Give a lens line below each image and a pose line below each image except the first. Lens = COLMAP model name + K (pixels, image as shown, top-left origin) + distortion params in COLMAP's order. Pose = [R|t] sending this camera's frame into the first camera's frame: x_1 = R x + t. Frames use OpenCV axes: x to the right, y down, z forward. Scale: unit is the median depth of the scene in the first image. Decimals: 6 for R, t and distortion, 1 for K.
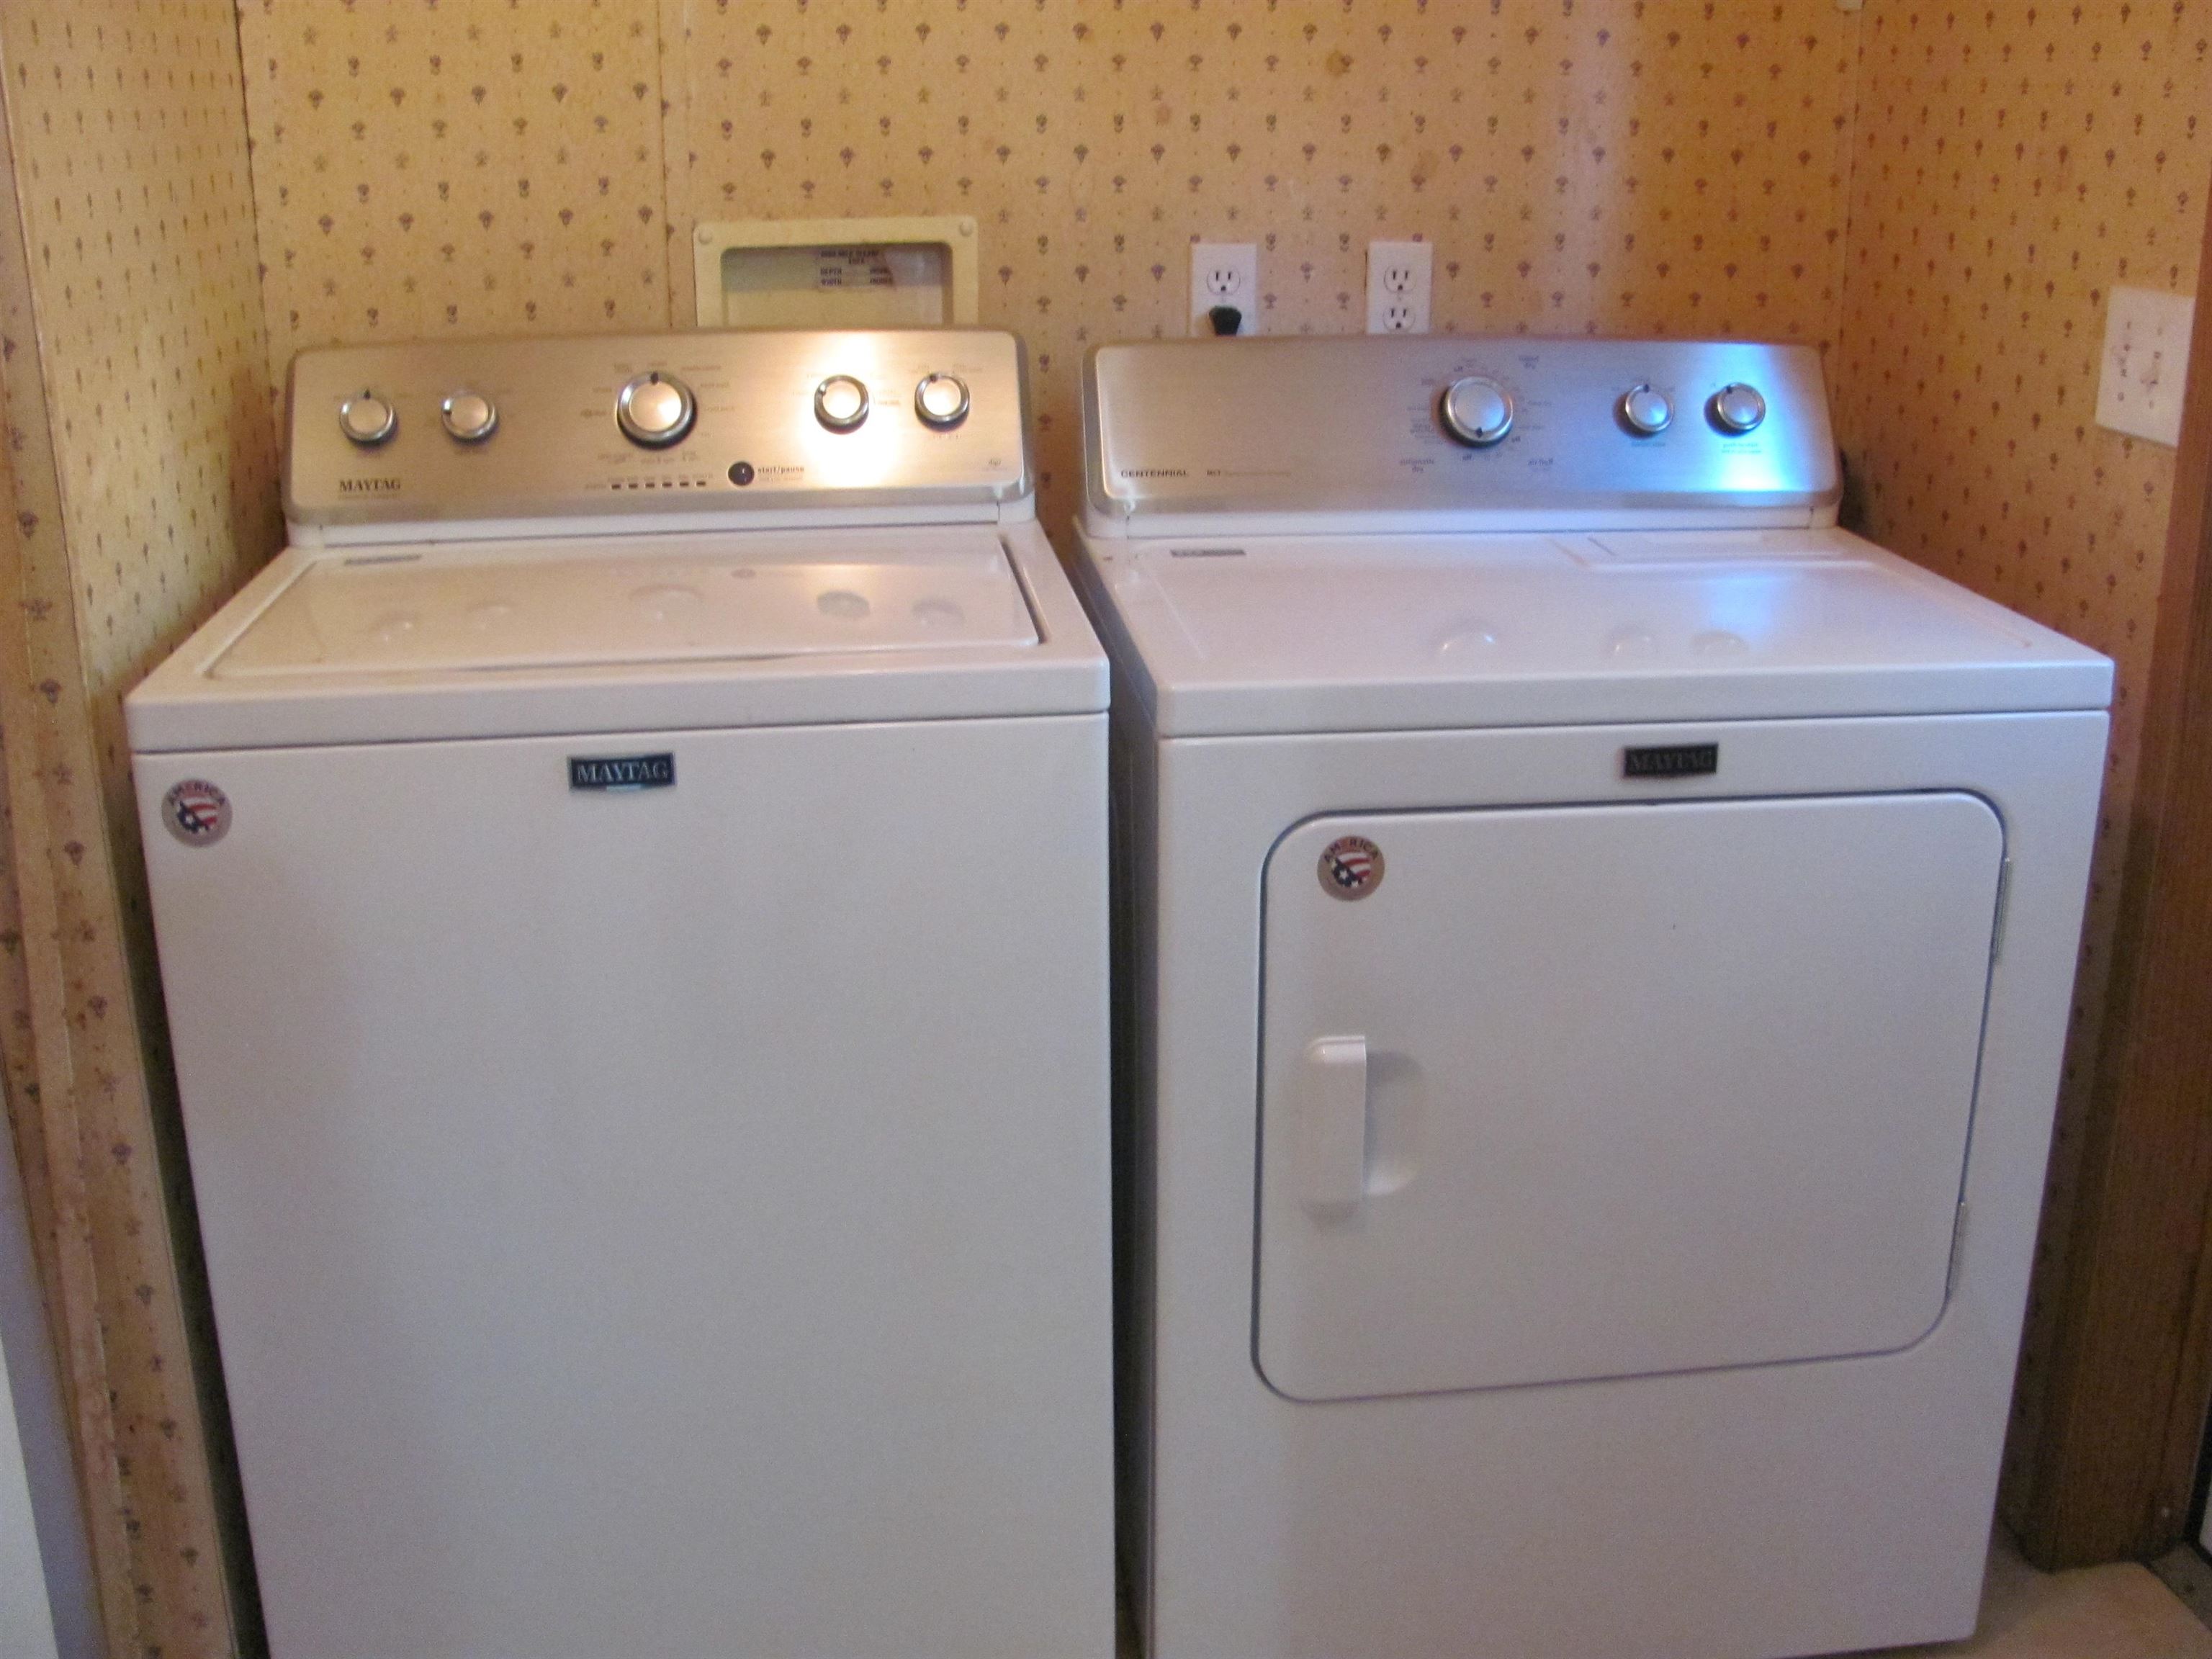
lens RADIAL K [[2433.7, 0, 1113.1], [0, 2433.7, 832.0], [0, 0, 1]] dist [-0.217312, 0.287853]
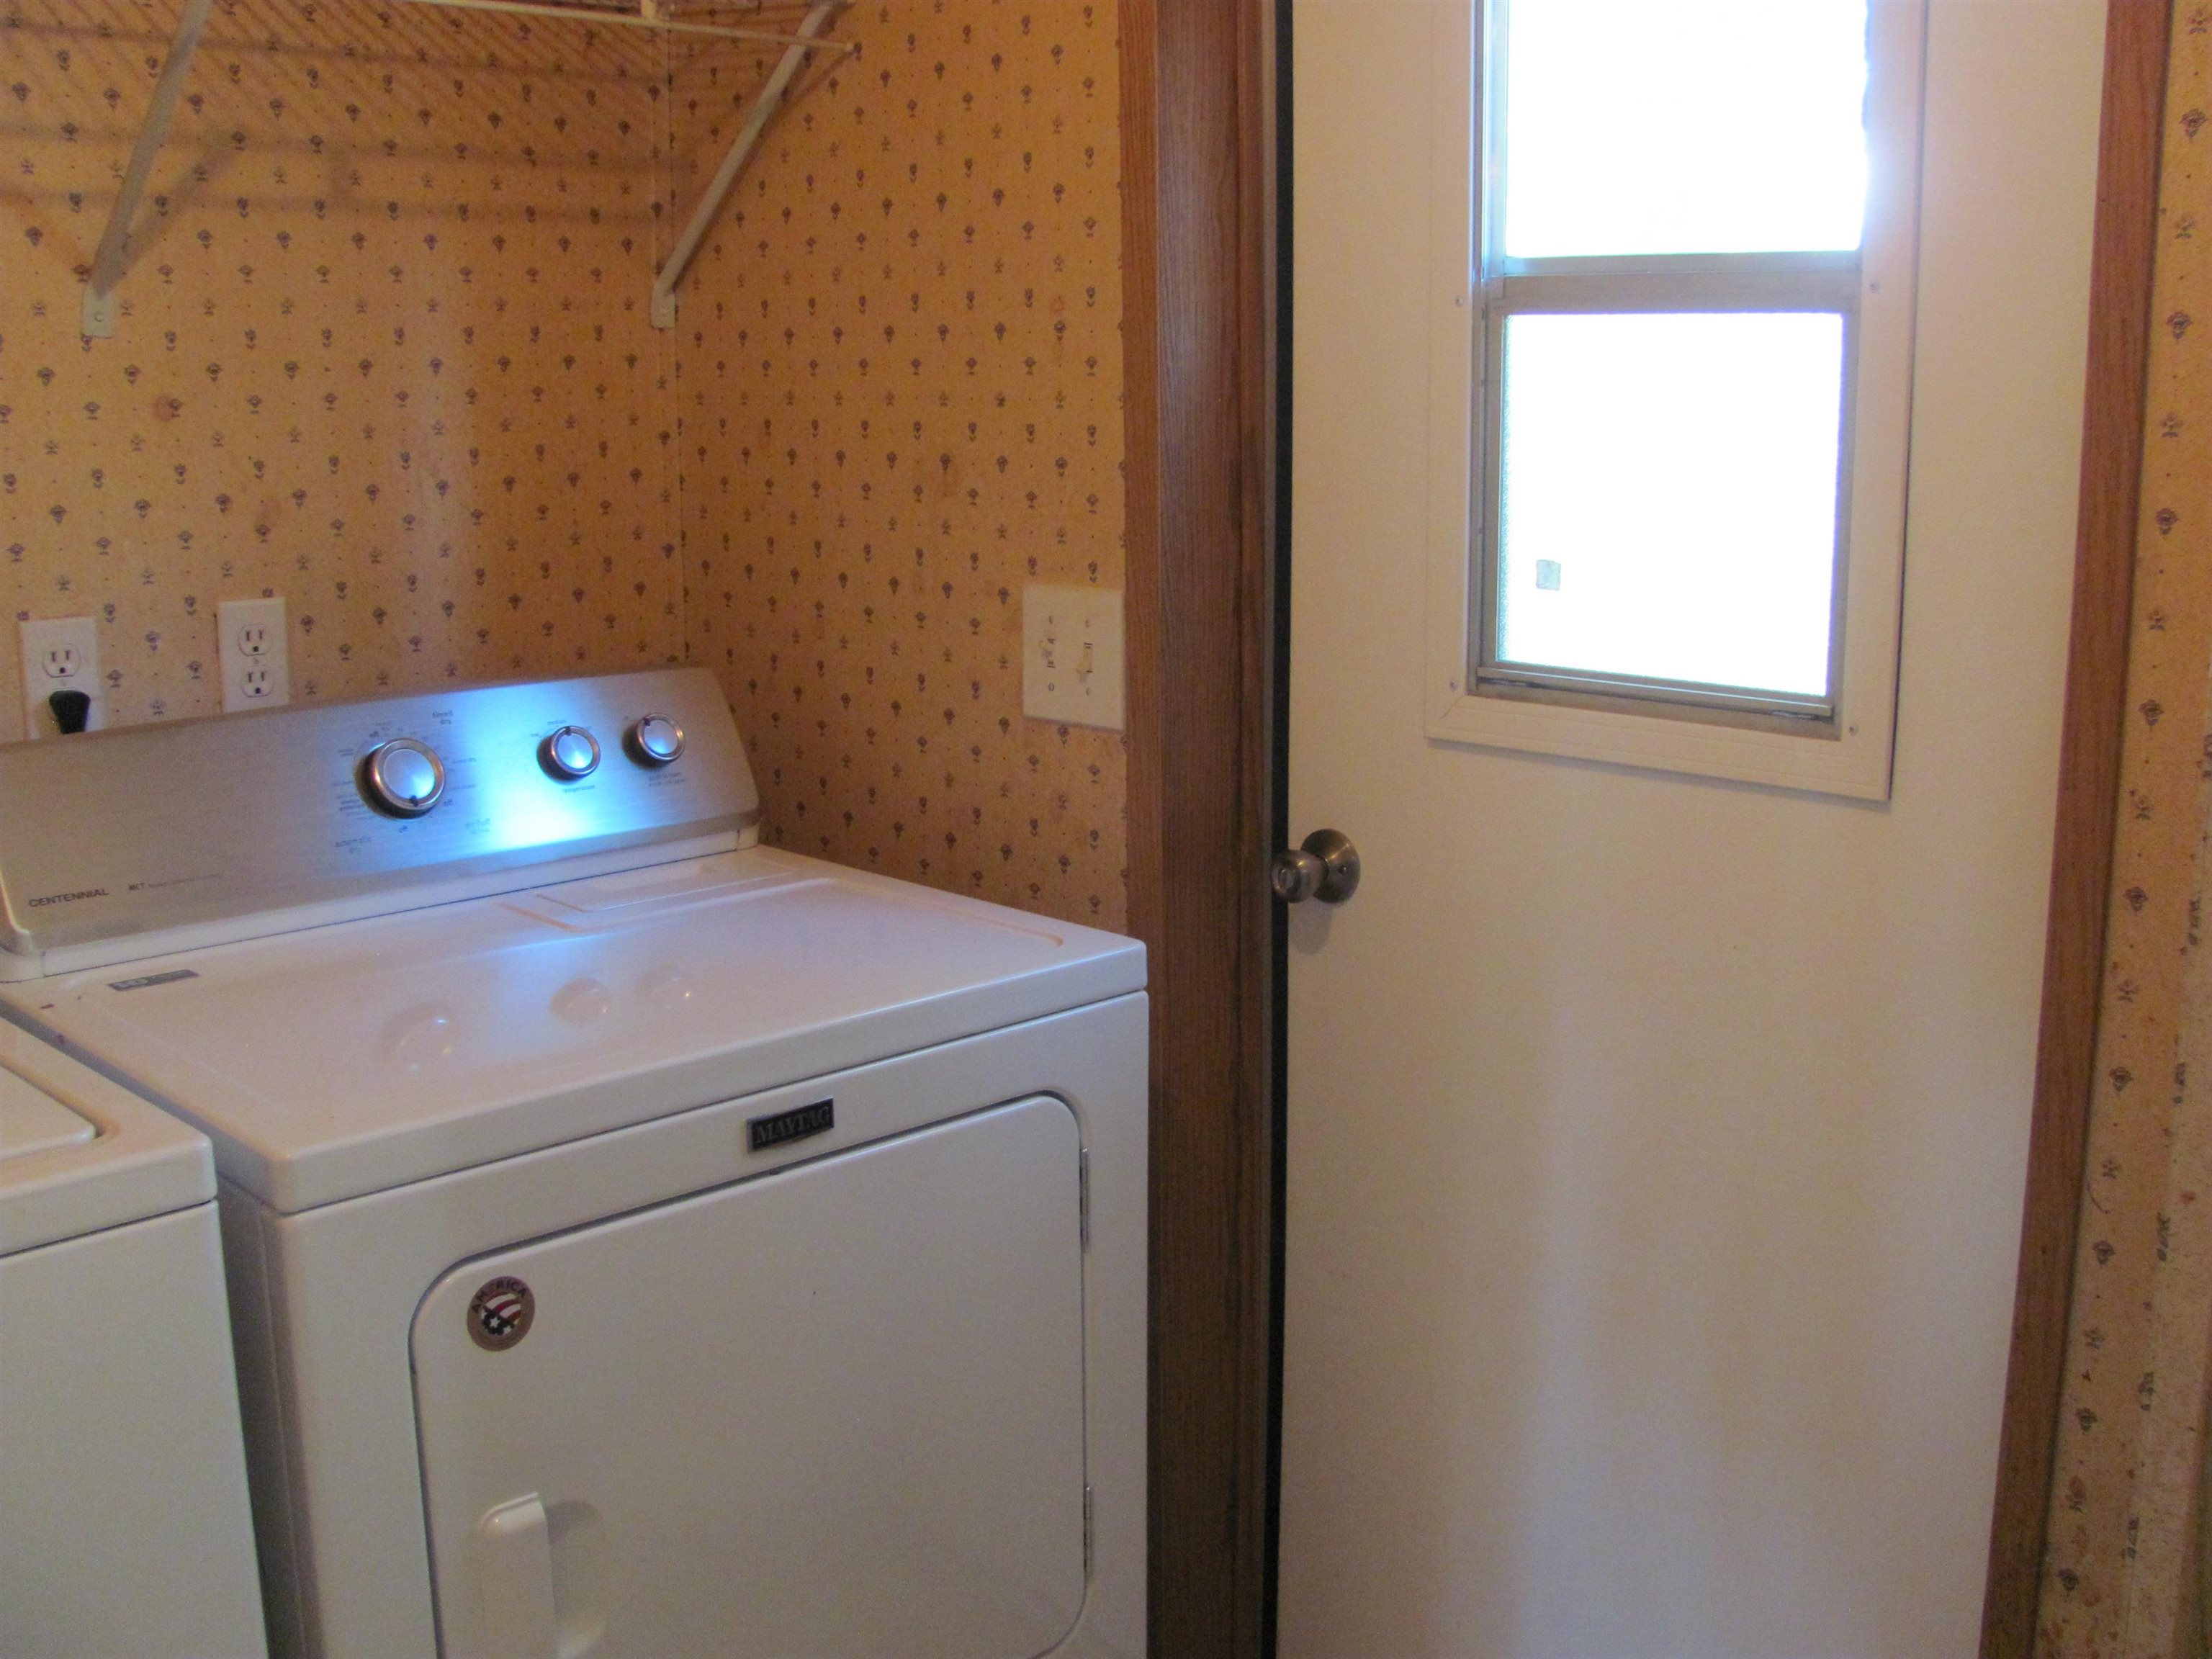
lens RADIAL K [[2433.7, 0, 1113.1], [0, 2433.7, 832.0], [0, 0, 1]] dist [-0.217312, 0.287853]
pose [[0.792310, -0.128582, 0.596416, -0.181193], [0.193395, 0.980060, -0.045624, -0.060746], [-0.578656, 0.151492, 0.801378, 0.116077]]
